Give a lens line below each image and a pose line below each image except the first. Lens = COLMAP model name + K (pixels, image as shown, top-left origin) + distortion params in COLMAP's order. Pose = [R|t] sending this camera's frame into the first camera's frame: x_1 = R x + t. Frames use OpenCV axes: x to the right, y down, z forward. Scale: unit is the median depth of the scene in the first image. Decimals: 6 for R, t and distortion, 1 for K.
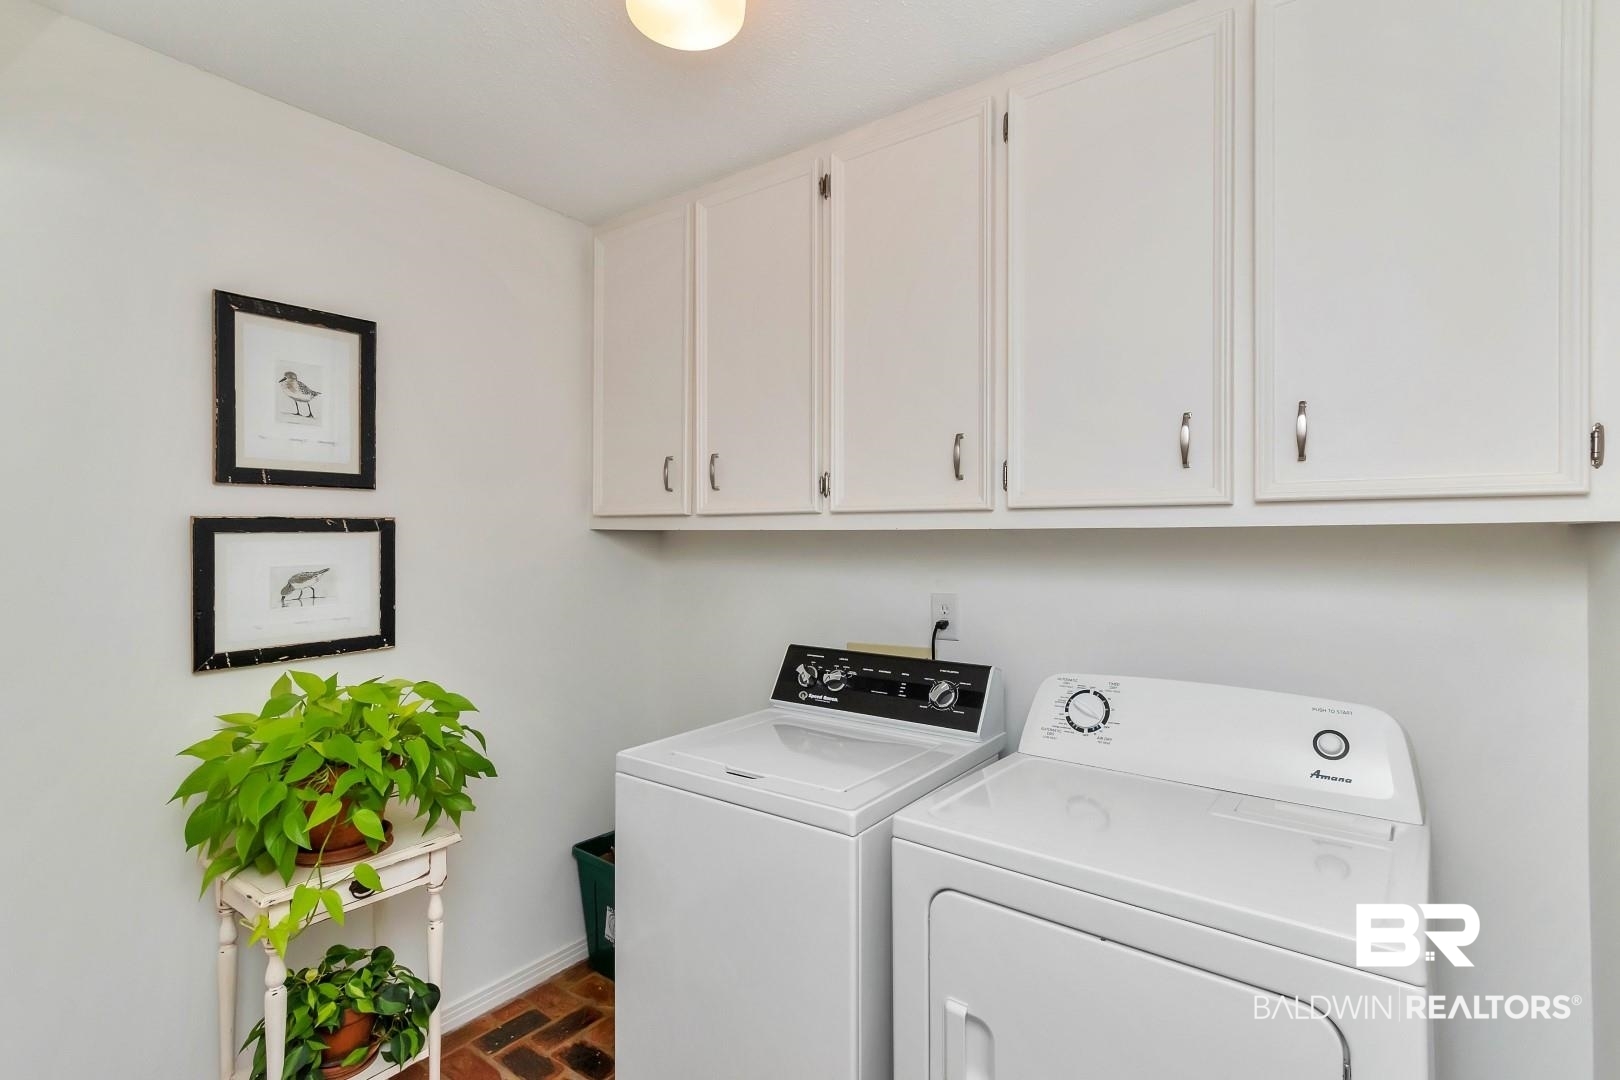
lens RADIAL K [[719.5, 0, 811.7], [0, 719.5, 566.1], [0, 0, 1]] dist [-0.001222, -0.000018]
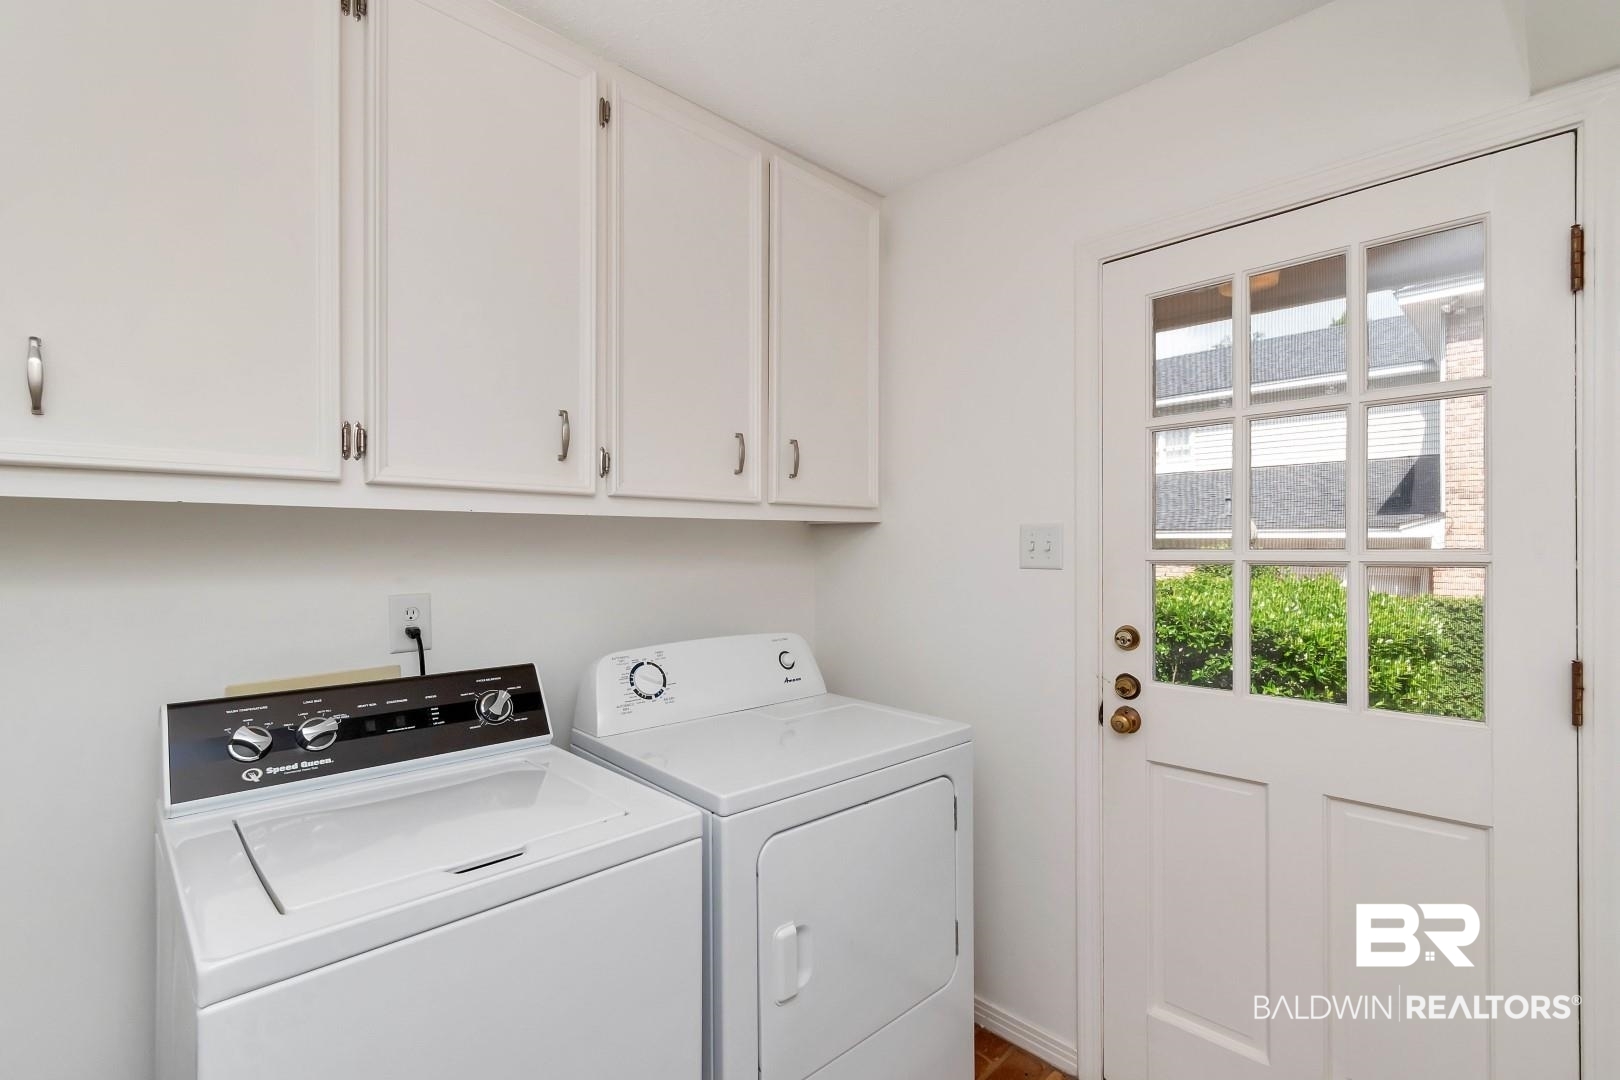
lens RADIAL K [[765.8, 0, 815.3], [0, 765.8, 537.9], [0, 0, 1]] dist [0.001317, 0.000112]
pose [[0.159425, -0.009584, 0.987163, -0.651137], [0.017338, 0.999826, 0.006907, -0.020408], [-0.987058, 0.016015, 0.159564, 0.476608]]
